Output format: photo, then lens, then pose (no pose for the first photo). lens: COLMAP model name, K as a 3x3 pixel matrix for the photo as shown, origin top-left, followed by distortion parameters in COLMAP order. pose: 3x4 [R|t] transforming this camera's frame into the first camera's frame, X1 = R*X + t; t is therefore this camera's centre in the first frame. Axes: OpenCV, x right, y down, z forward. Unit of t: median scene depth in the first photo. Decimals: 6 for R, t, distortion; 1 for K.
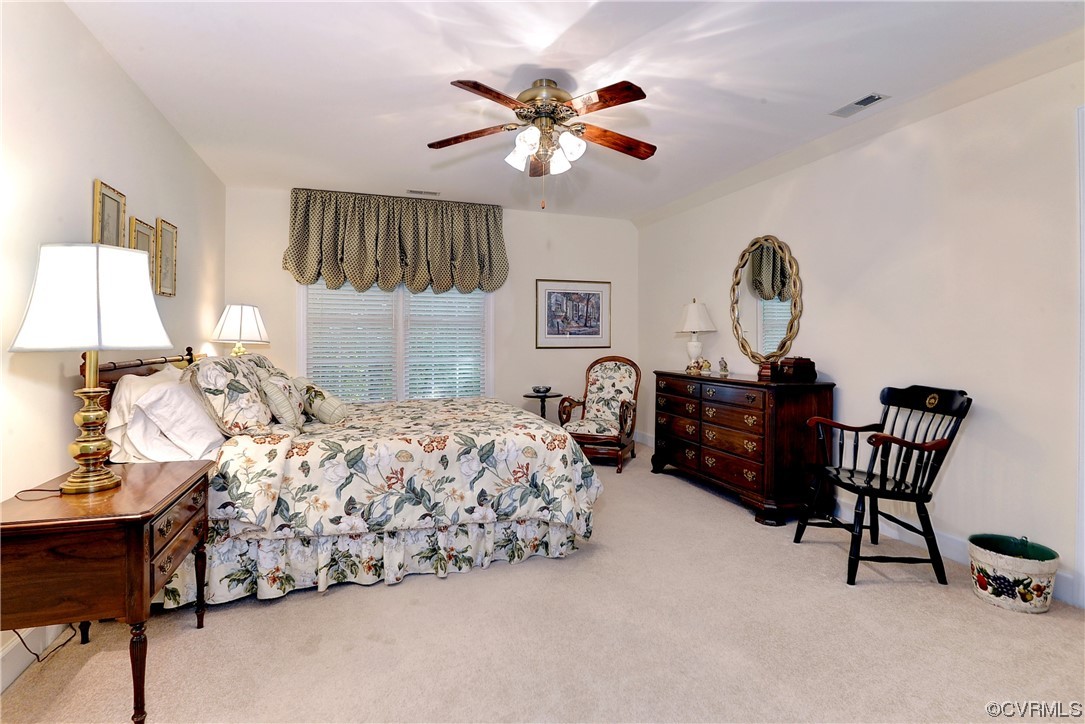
lens RADIAL K [[513.7, 0, 551.9], [0, 513.7, 338.0], [0, 0, 1]] dist [-0.010173, 0.000058]
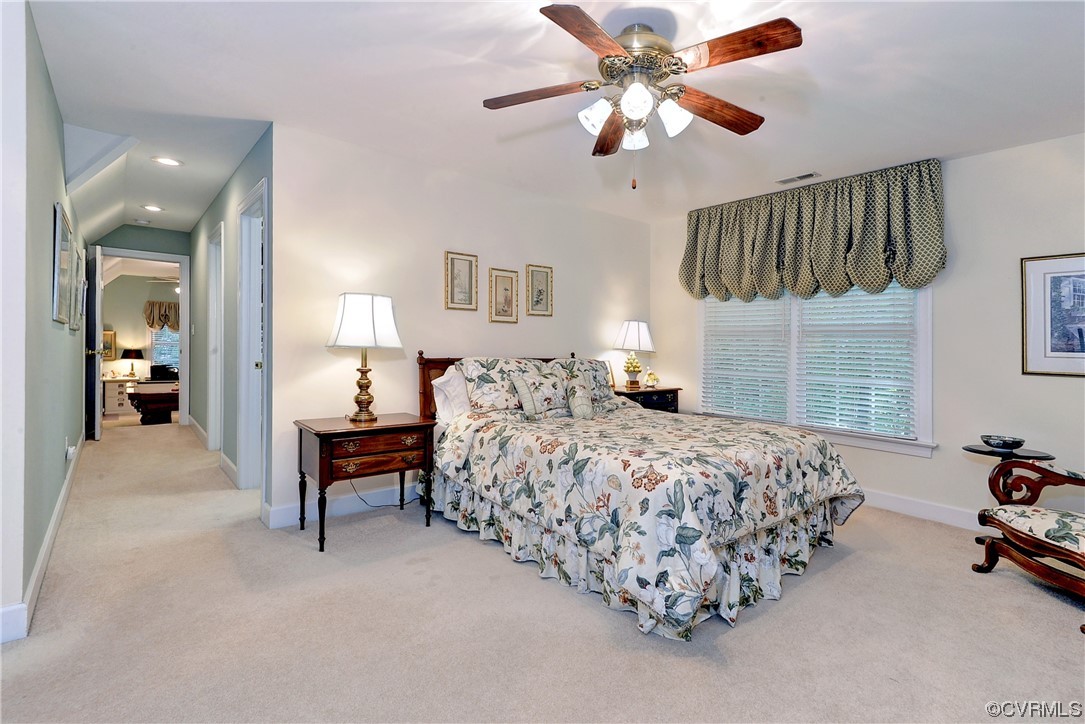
lens RADIAL K [[513.7, 0, 551.9], [0, 513.7, 338.0], [0, 0, 1]] dist [-0.010173, 0.000058]
pose [[0.345195, -0.007266, -0.938503, 0.736568], [-0.022651, 0.999614, -0.016071, 0.001467], [0.938258, 0.026806, 0.344897, 0.622759]]
